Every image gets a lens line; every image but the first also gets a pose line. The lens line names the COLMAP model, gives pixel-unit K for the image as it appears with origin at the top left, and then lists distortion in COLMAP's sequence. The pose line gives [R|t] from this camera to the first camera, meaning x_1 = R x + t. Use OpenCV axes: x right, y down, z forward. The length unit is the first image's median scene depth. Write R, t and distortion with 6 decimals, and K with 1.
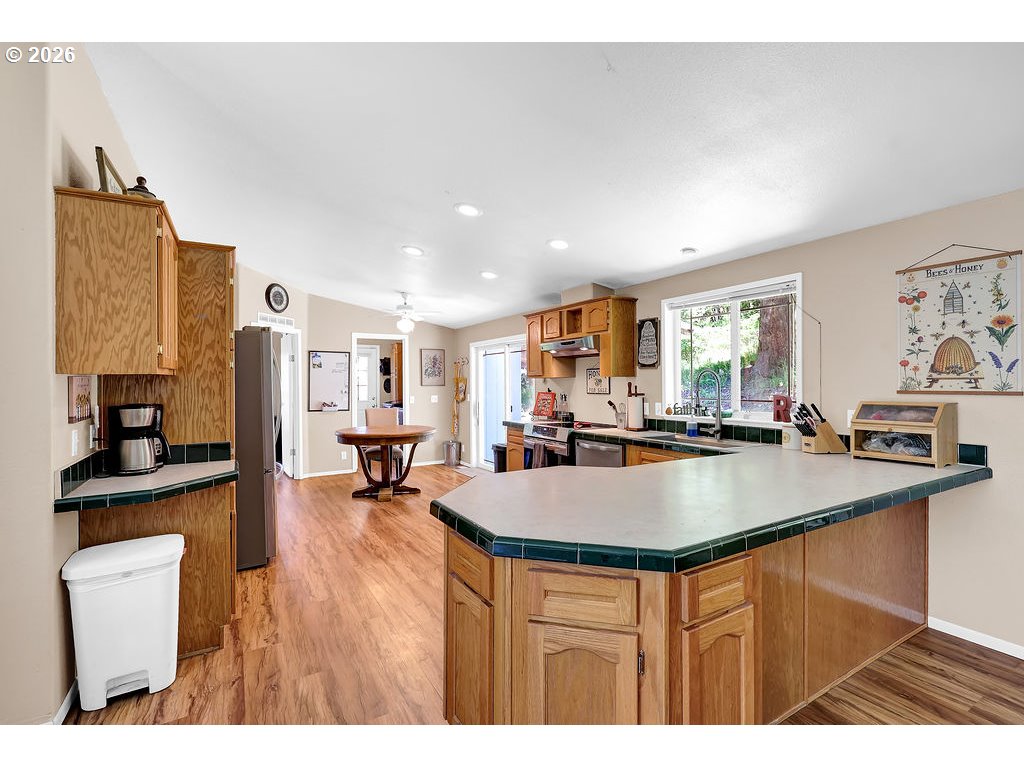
lens RADIAL K [[471.8, 0, 519.5], [0, 471.8, 381.7], [0, 0, 1]] dist [-0.001242, -0.000132]
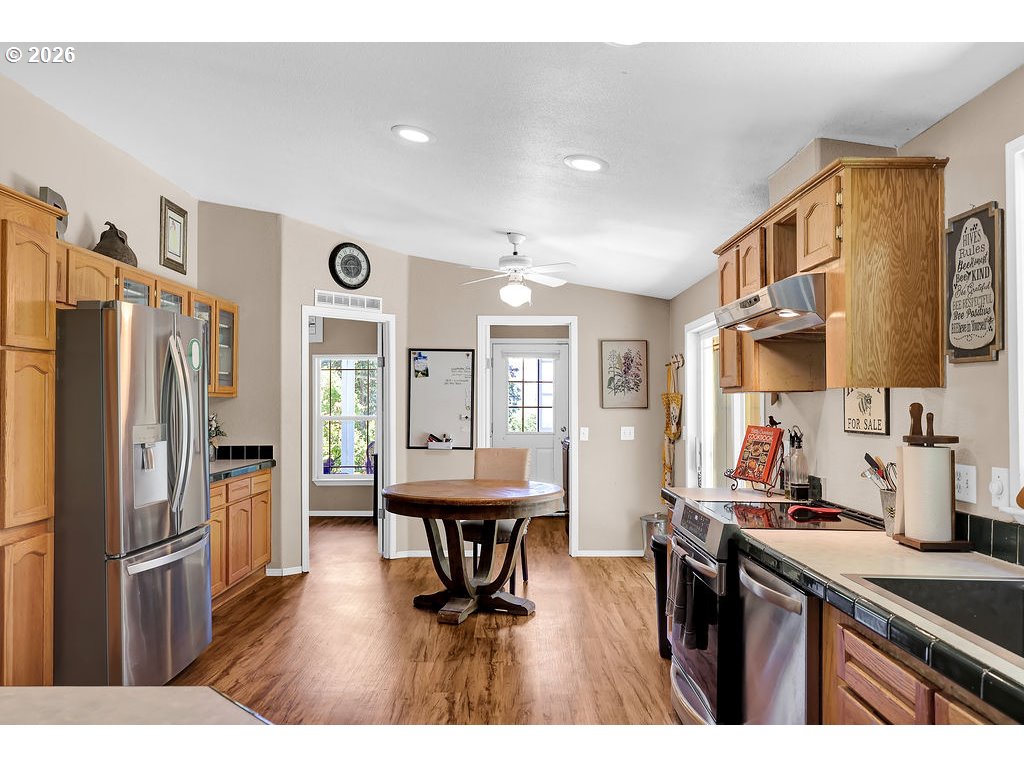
lens RADIAL K [[746.7, 0, 513.5], [0, 746.7, 392.5], [0, 0, 1]] dist [-0.000779, 0.002838]
pose [[0.857310, -0.001284, -0.514799, 0.197591], [-0.005297, 0.999922, -0.011315, 0.000958], [0.514774, 0.012427, 0.857236, 0.289283]]
